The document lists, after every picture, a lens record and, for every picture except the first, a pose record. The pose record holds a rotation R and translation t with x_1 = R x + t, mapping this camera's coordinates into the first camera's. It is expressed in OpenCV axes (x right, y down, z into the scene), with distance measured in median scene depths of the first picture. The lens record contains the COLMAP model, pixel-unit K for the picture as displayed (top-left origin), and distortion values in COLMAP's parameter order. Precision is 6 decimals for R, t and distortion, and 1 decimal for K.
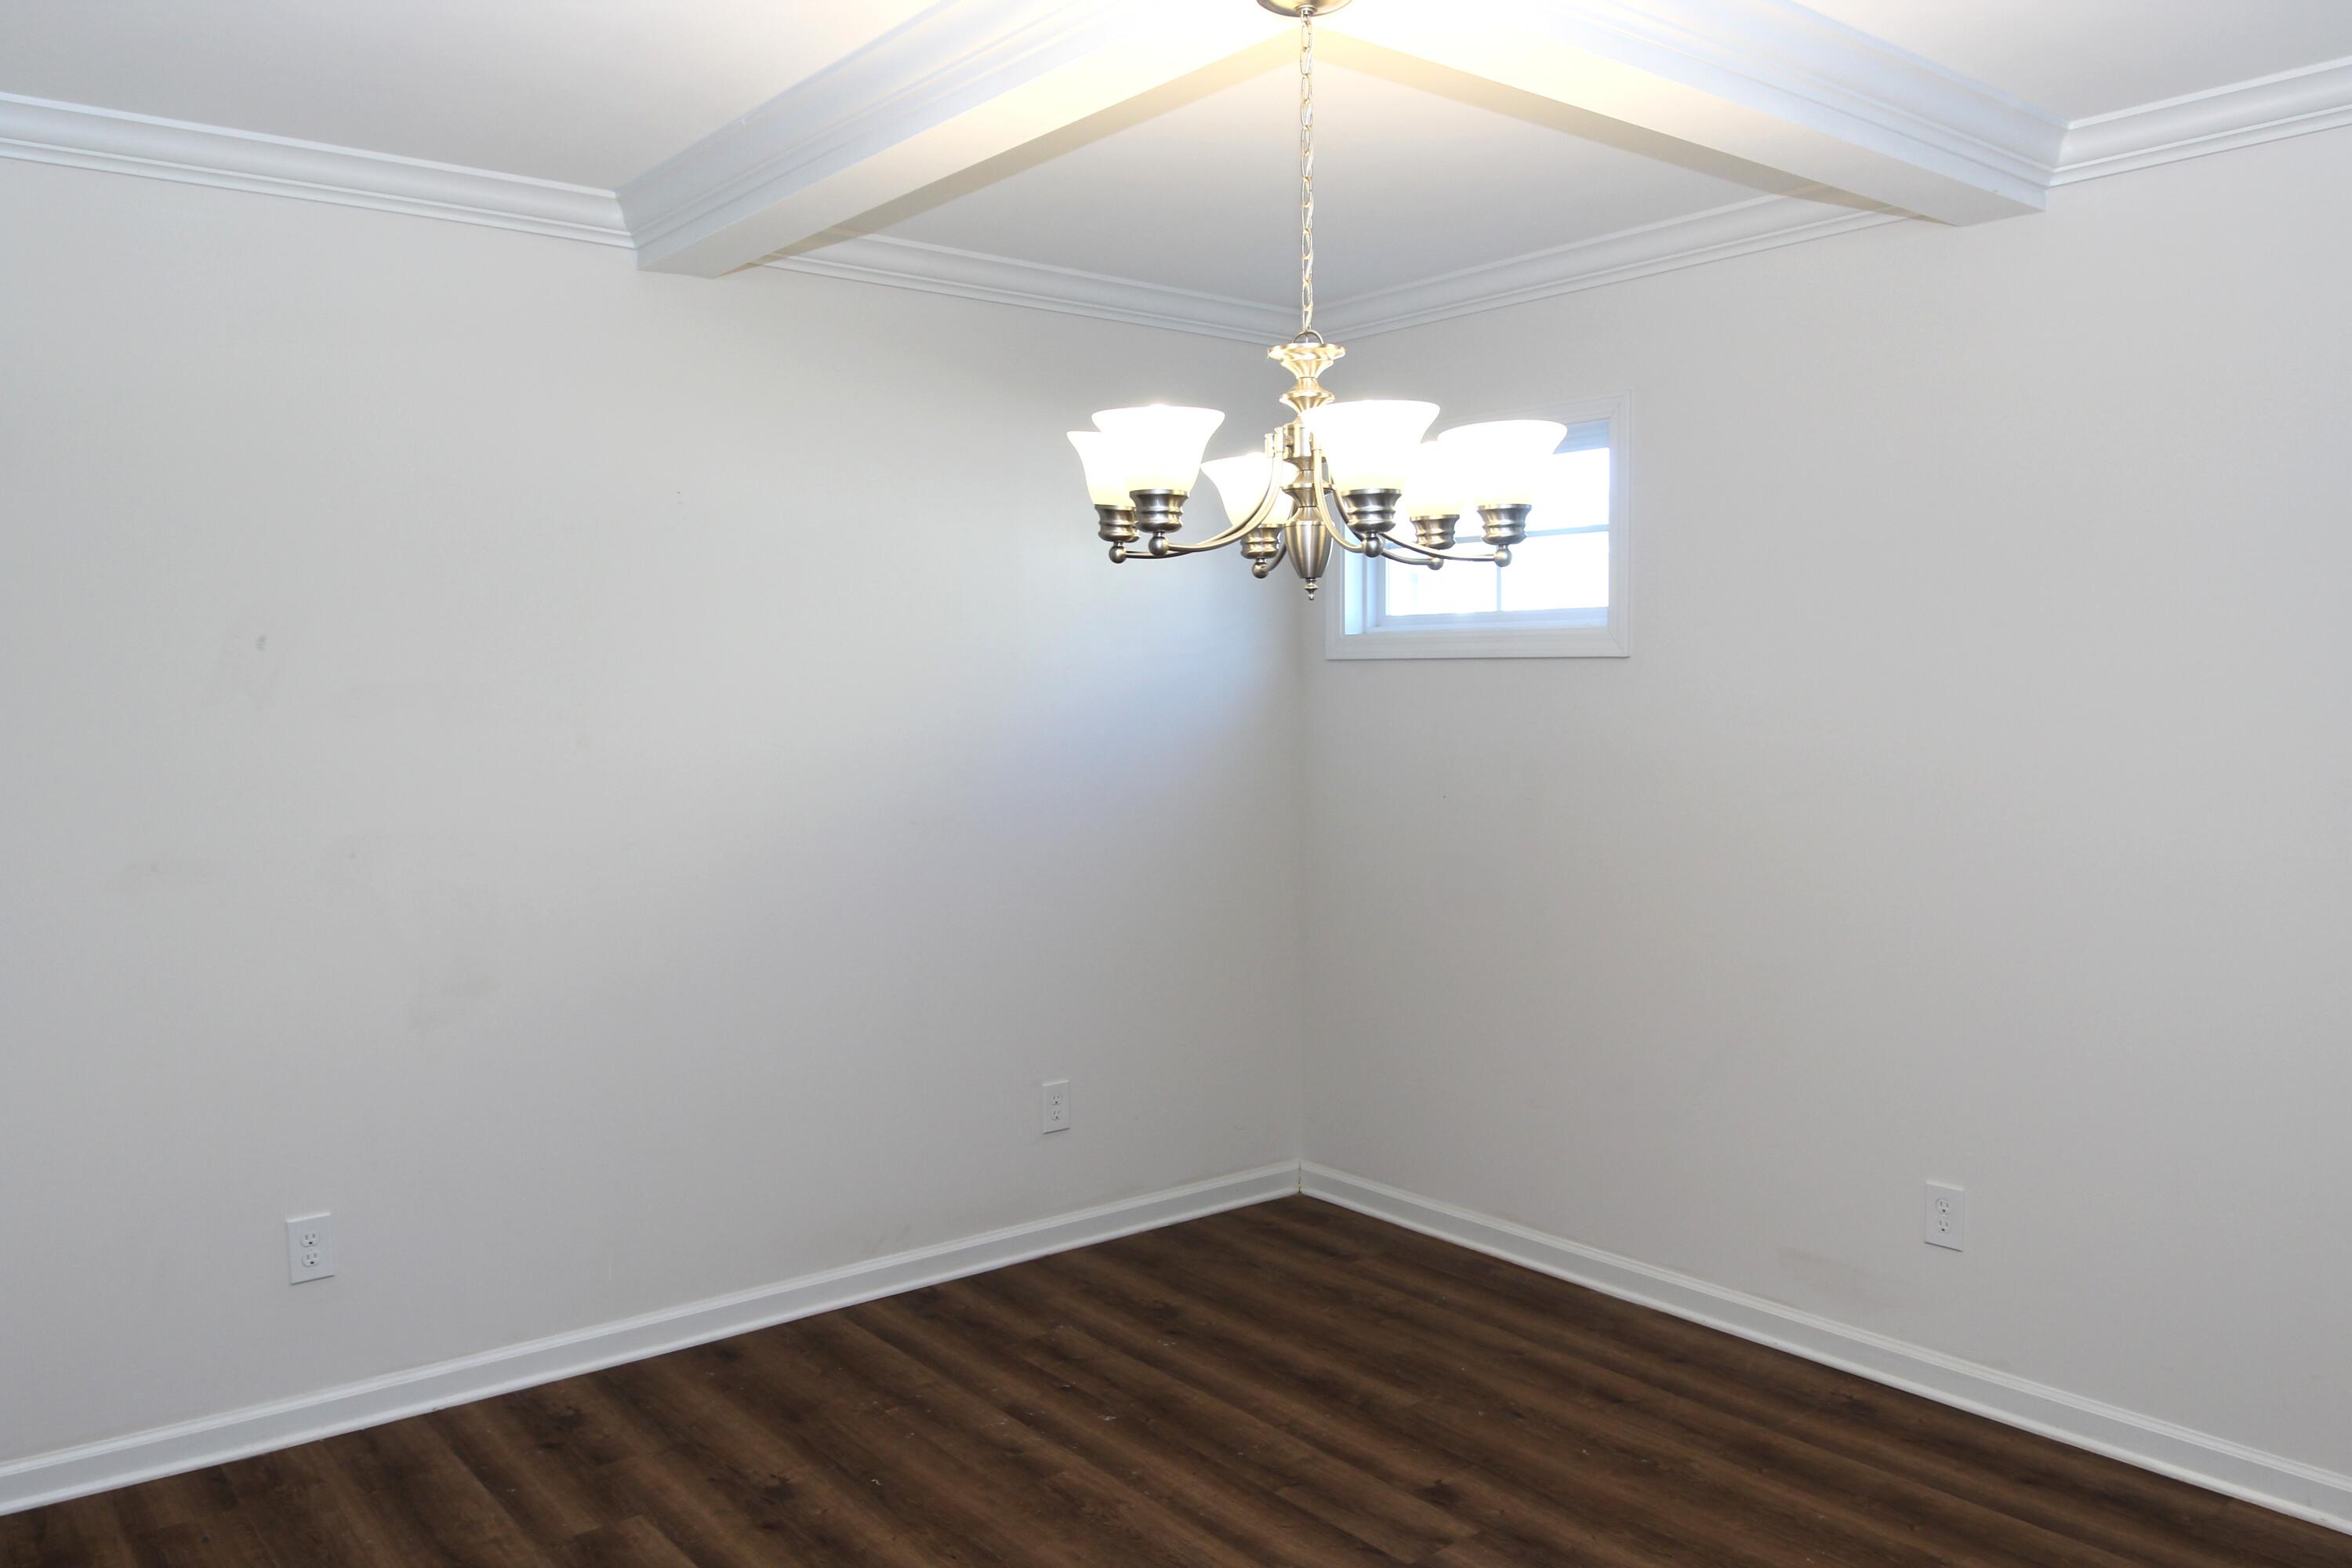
lens RADIAL K [[1743.9, 0, 1183.9], [0, 1743.9, 784.5], [0, 0, 1]] dist [-0.027491, -0.005495]
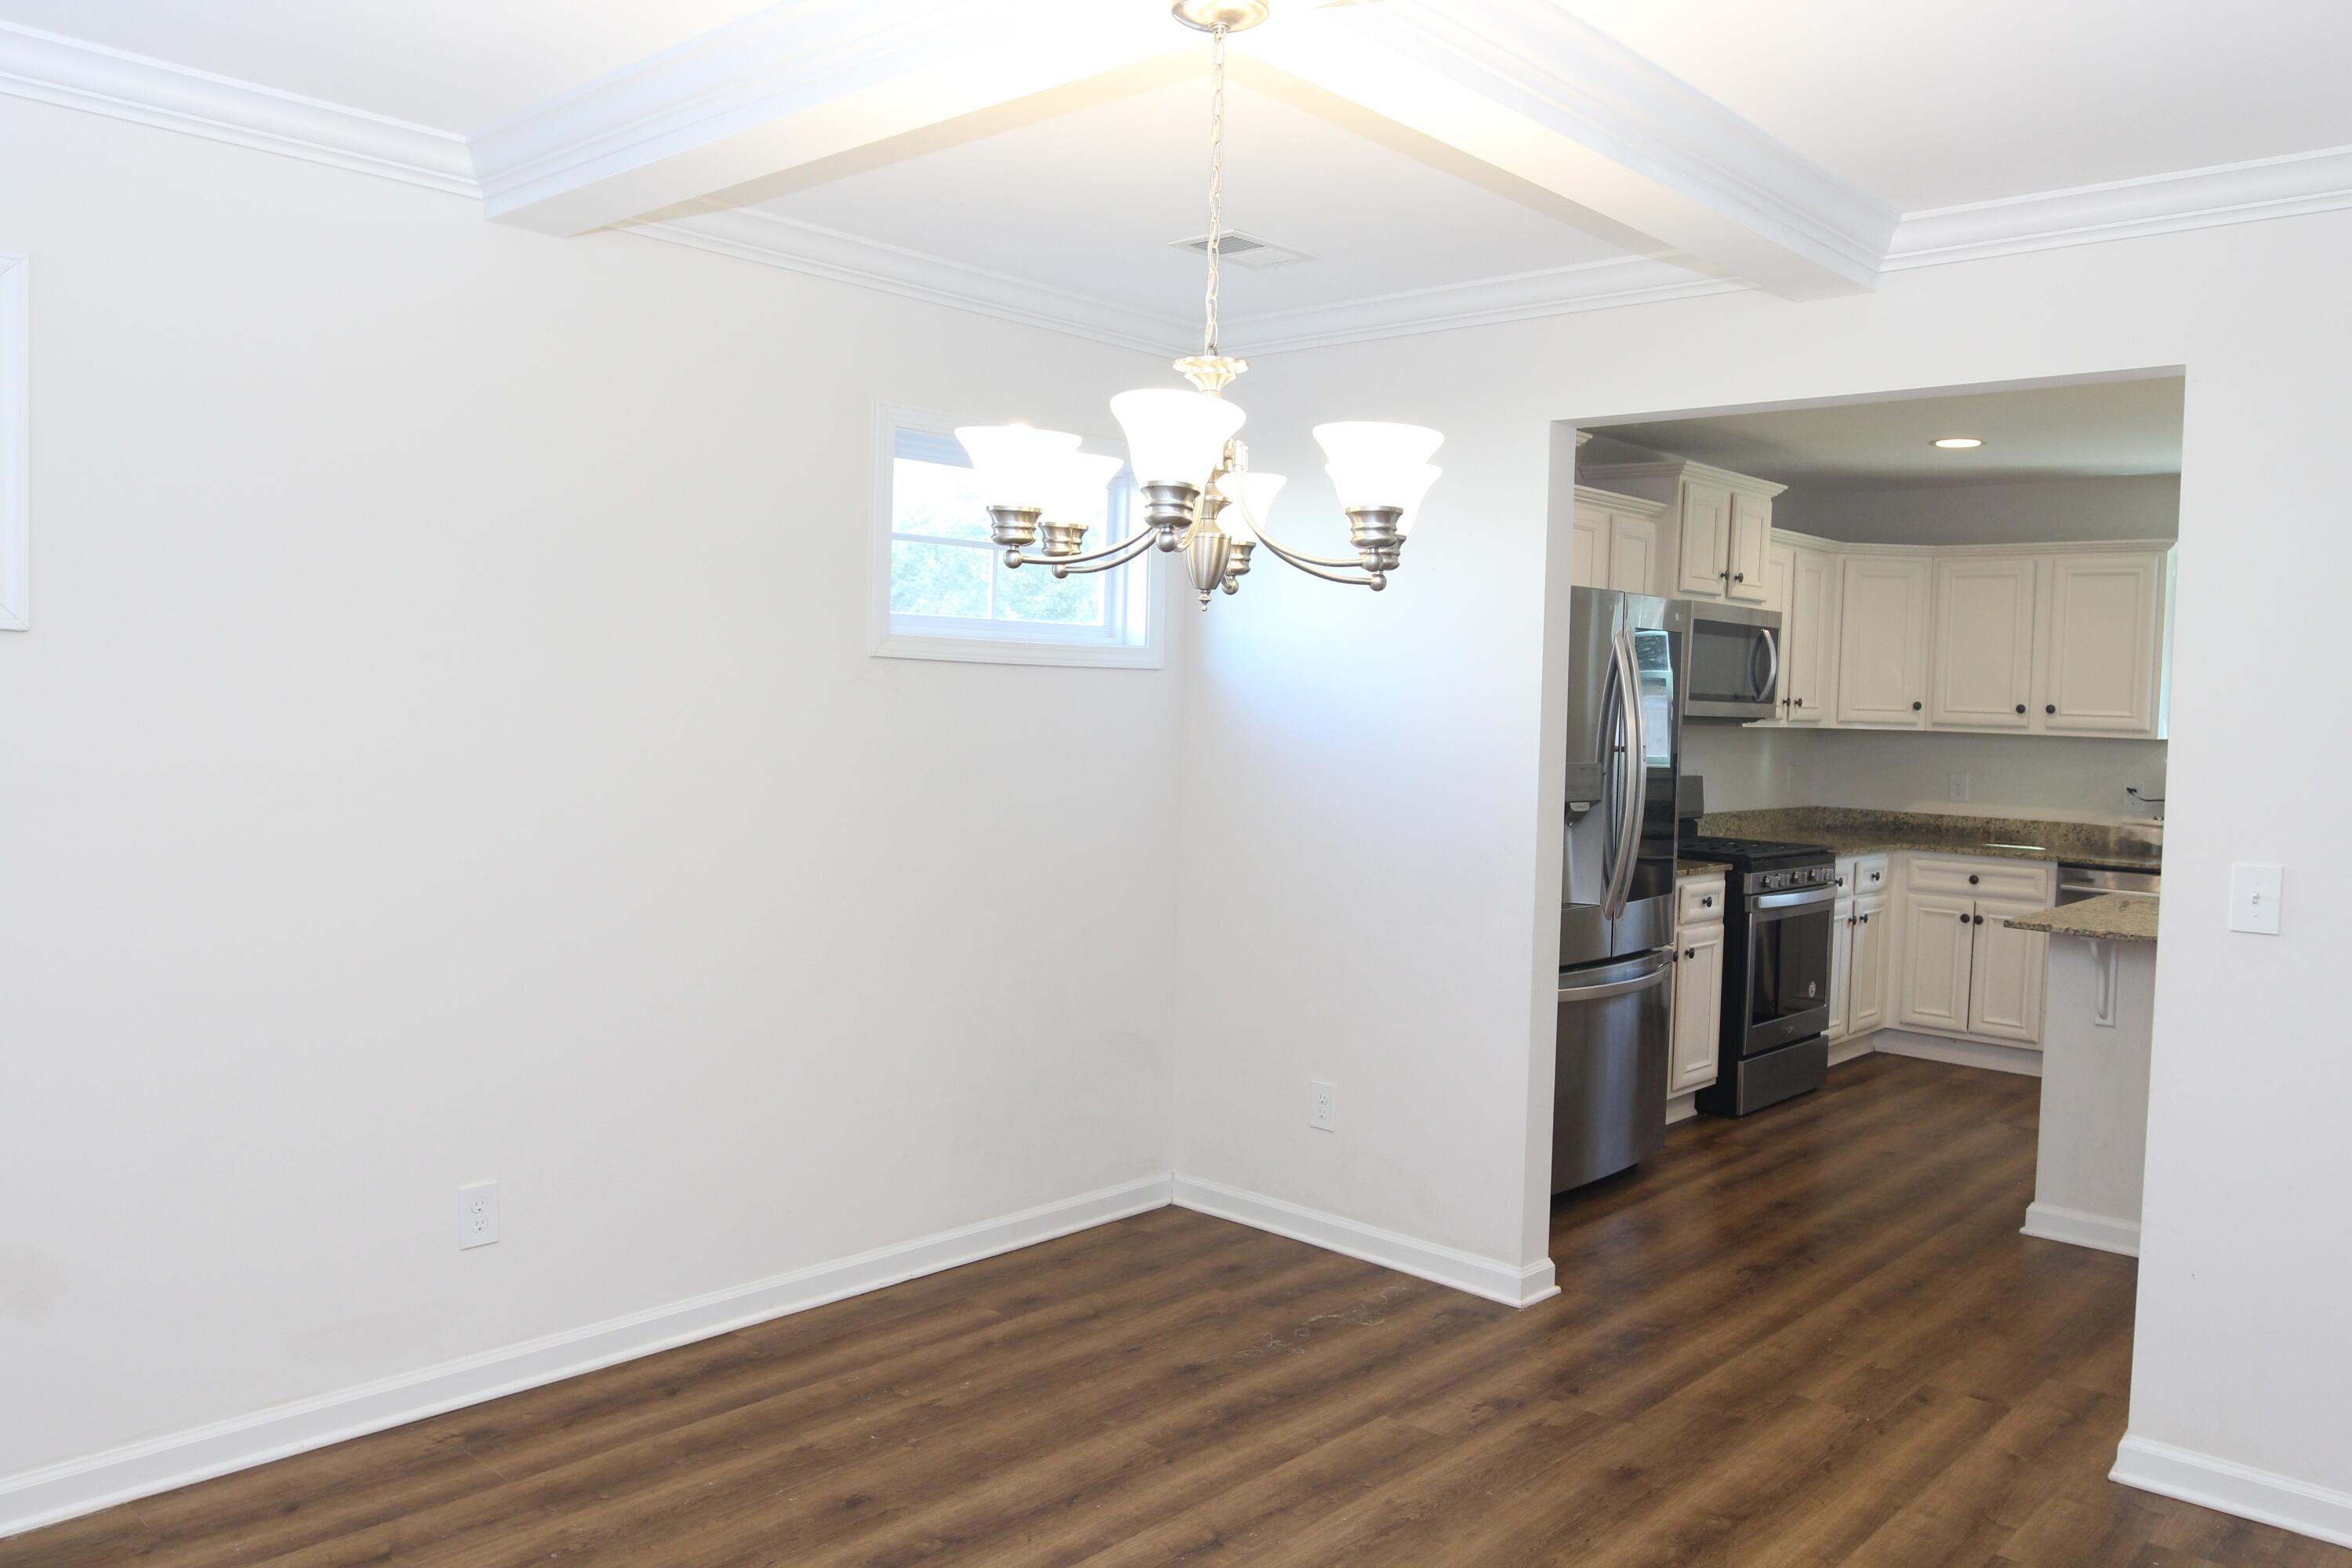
lens RADIAL K [[1743.9, 0, 1178.7], [0, 1743.9, 789.5], [0, 0, 1]] dist [-0.027491, -0.005495]
pose [[-0.149107, -0.053373, 0.987380, -0.594321], [0.033030, 0.997716, 0.058920, -0.039932], [-0.988269, 0.041399, -0.147003, 0.746231]]
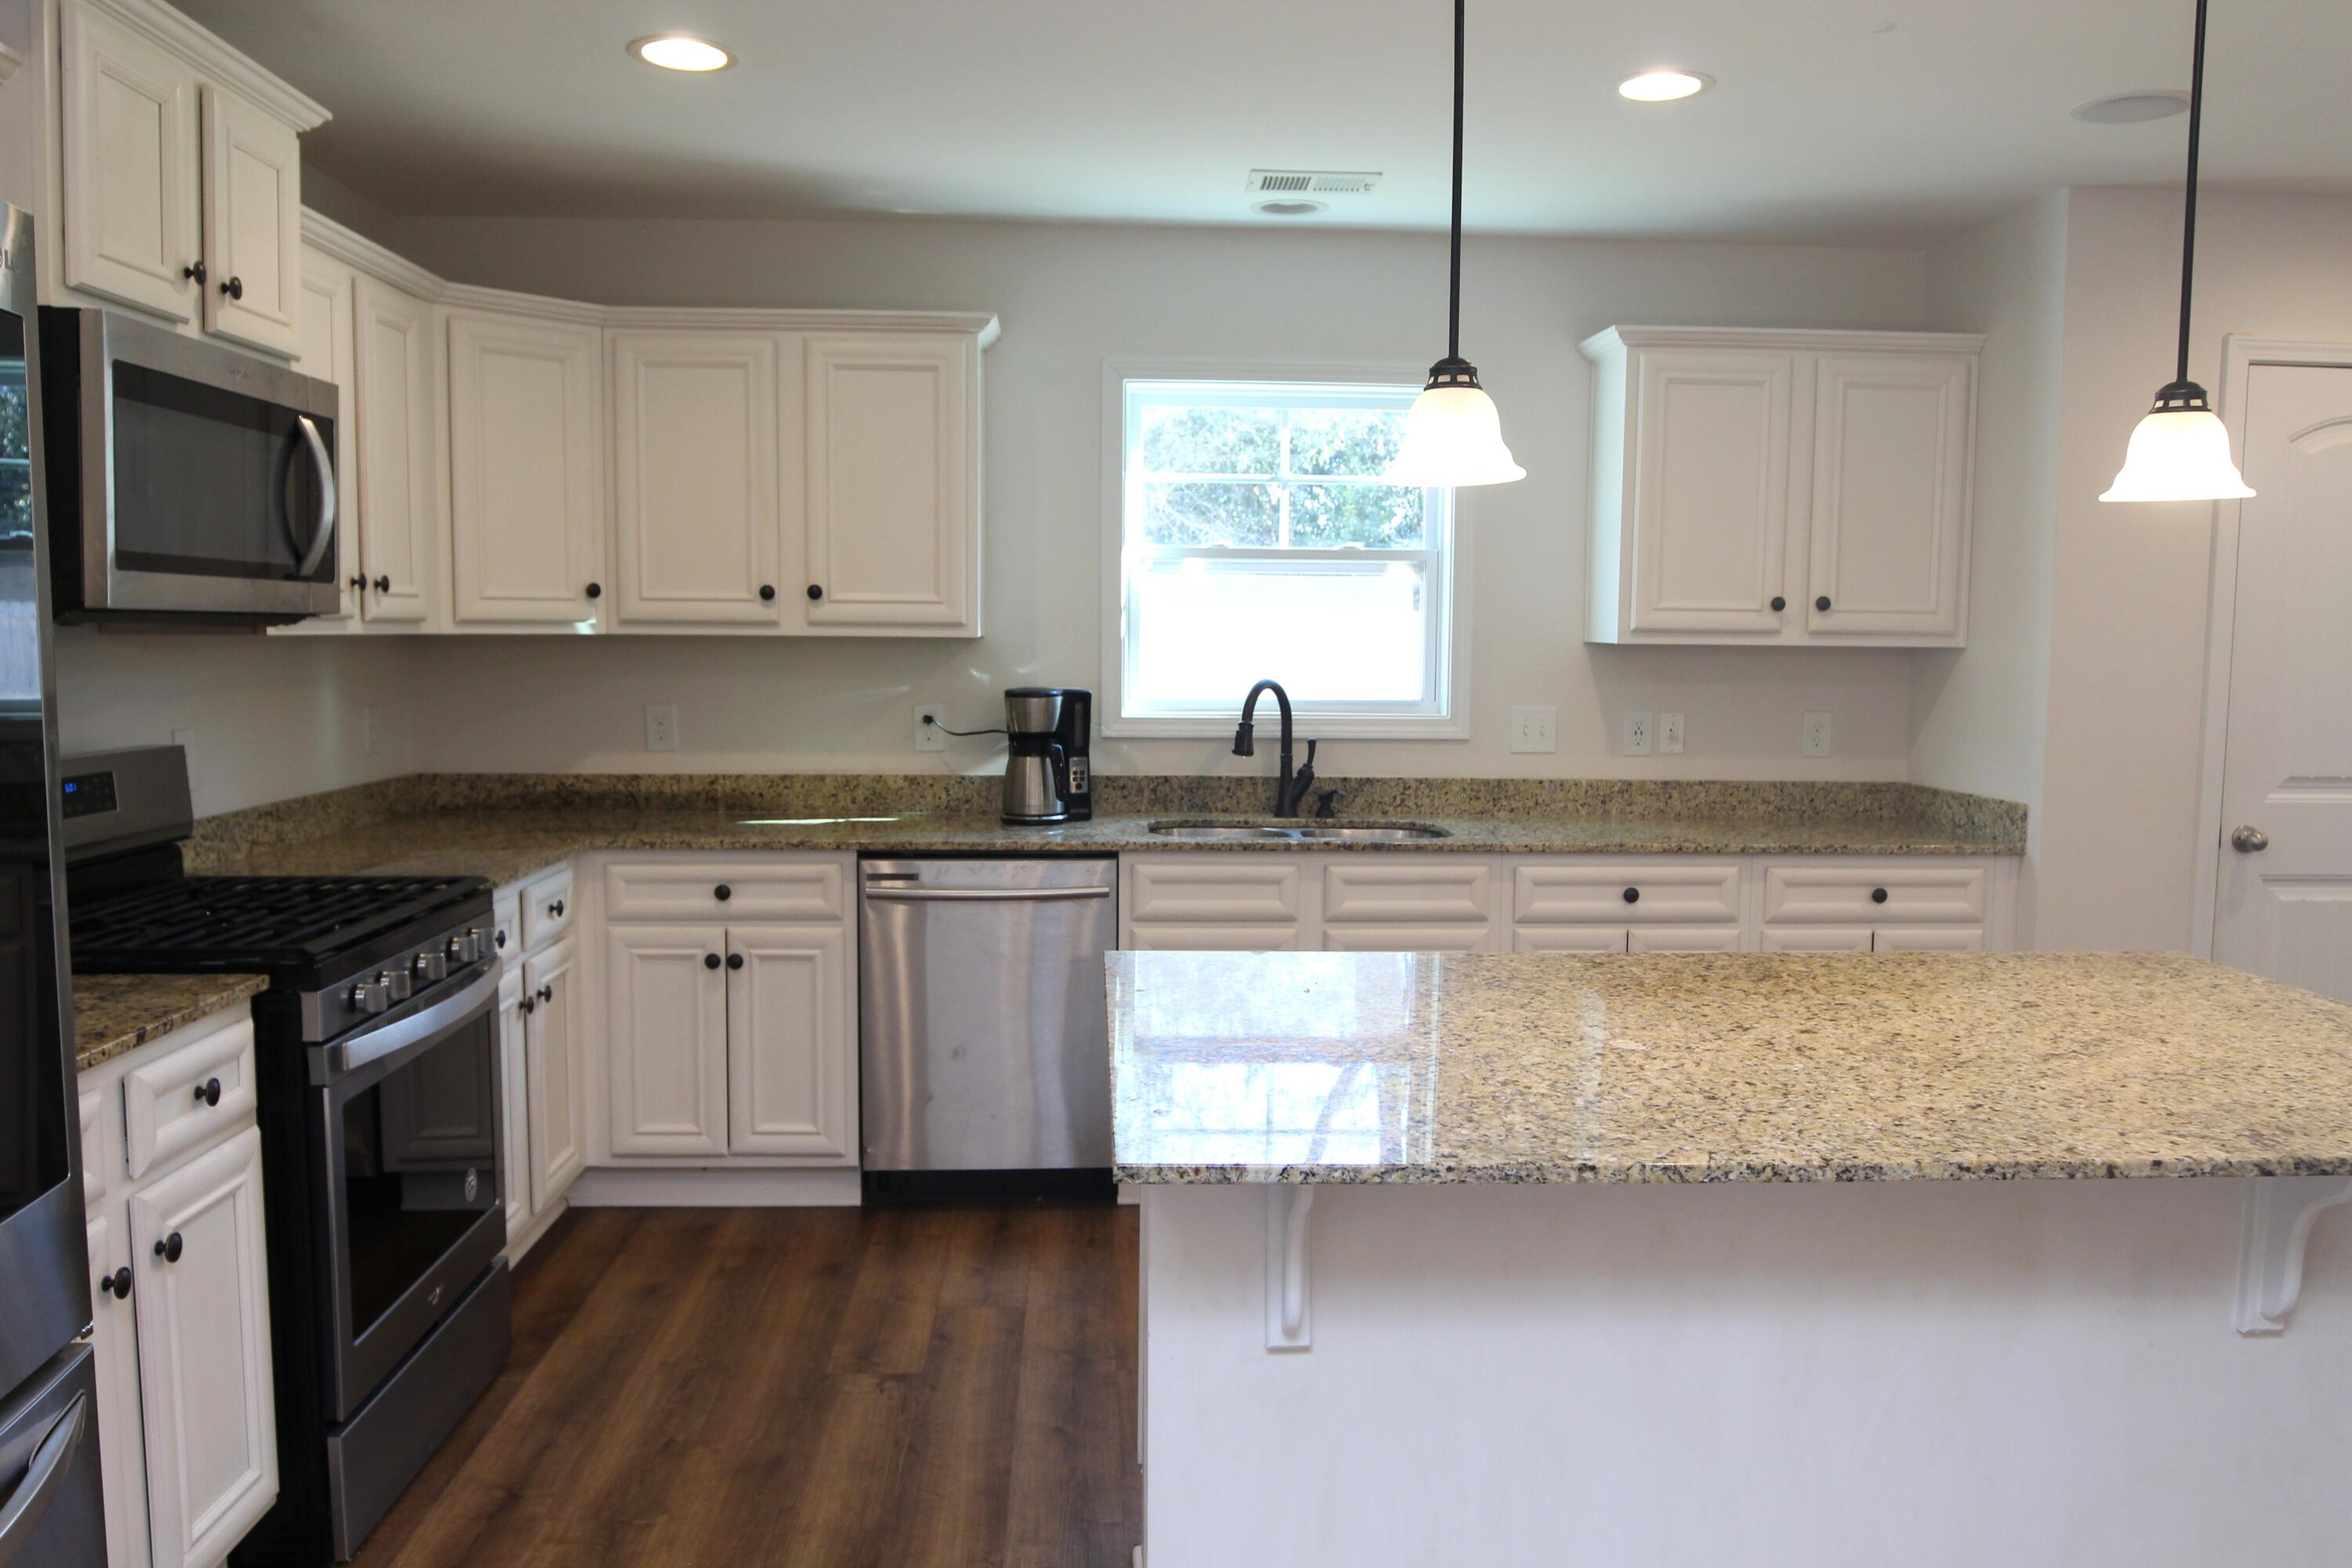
lens RADIAL K [[1743.9, 0, 1175.4], [0, 1743.9, 782.0], [0, 0, 1]] dist [-0.027491, -0.005495]
pose [[-0.809022, -0.053974, 0.585296, 0.355674], [0.030207, 0.990641, 0.133106, -0.002974], [-0.587002, 0.125366, -0.799820, 0.269698]]
